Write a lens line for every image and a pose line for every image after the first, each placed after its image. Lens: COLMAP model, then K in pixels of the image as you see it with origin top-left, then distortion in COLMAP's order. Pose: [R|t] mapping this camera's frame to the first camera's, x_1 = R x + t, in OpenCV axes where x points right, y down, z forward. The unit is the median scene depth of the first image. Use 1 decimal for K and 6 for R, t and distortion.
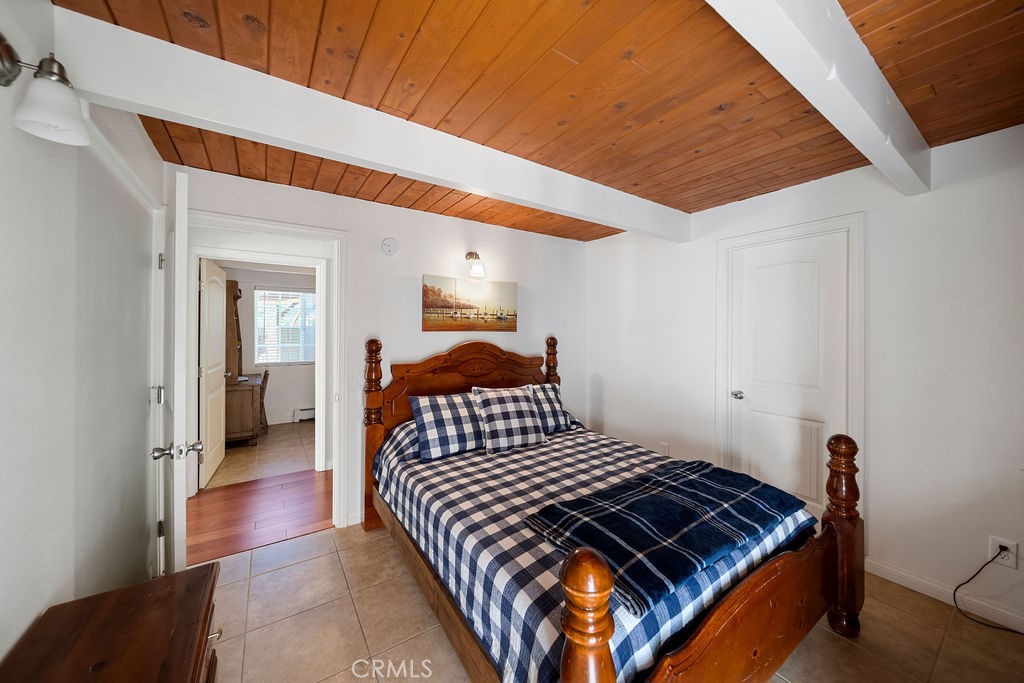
lens RADIAL K [[360.9, 0, 511.1], [0, 360.9, 335.6], [0, 0, 1]] dist [0.014984, -0.000050]
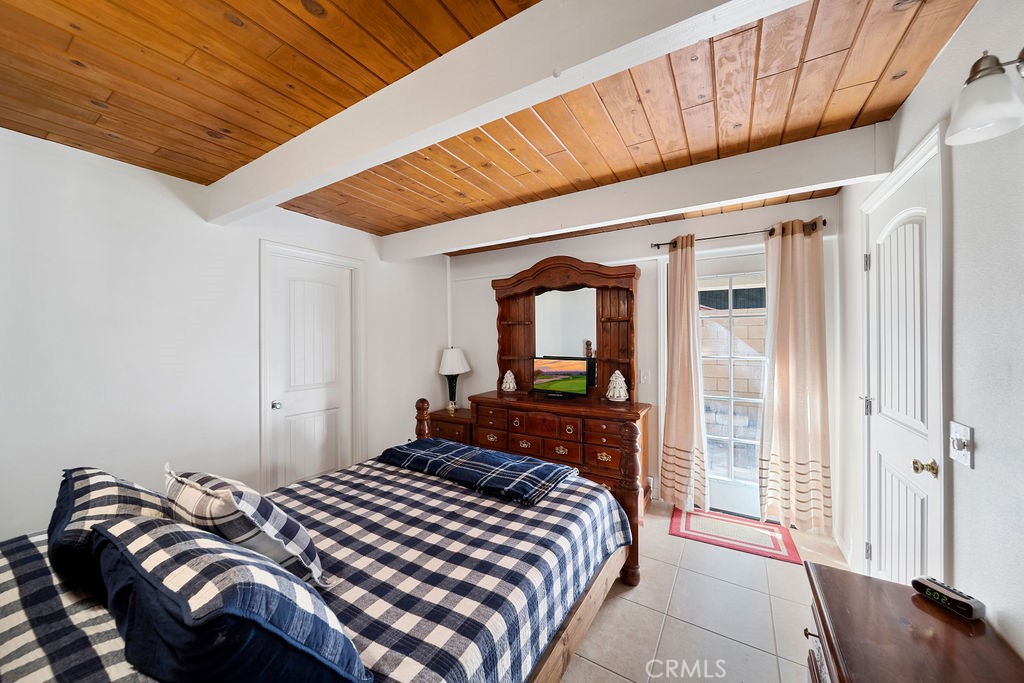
lens RADIAL K [[360.9, 0, 514.2], [0, 360.9, 336.9], [0, 0, 1]] dist [0.014984, -0.000050]
pose [[-0.422351, -0.007224, 0.906404, -0.950336], [0.002180, 0.999957, 0.008985, -0.033176], [-0.906430, 0.005771, -0.422317, 1.489742]]
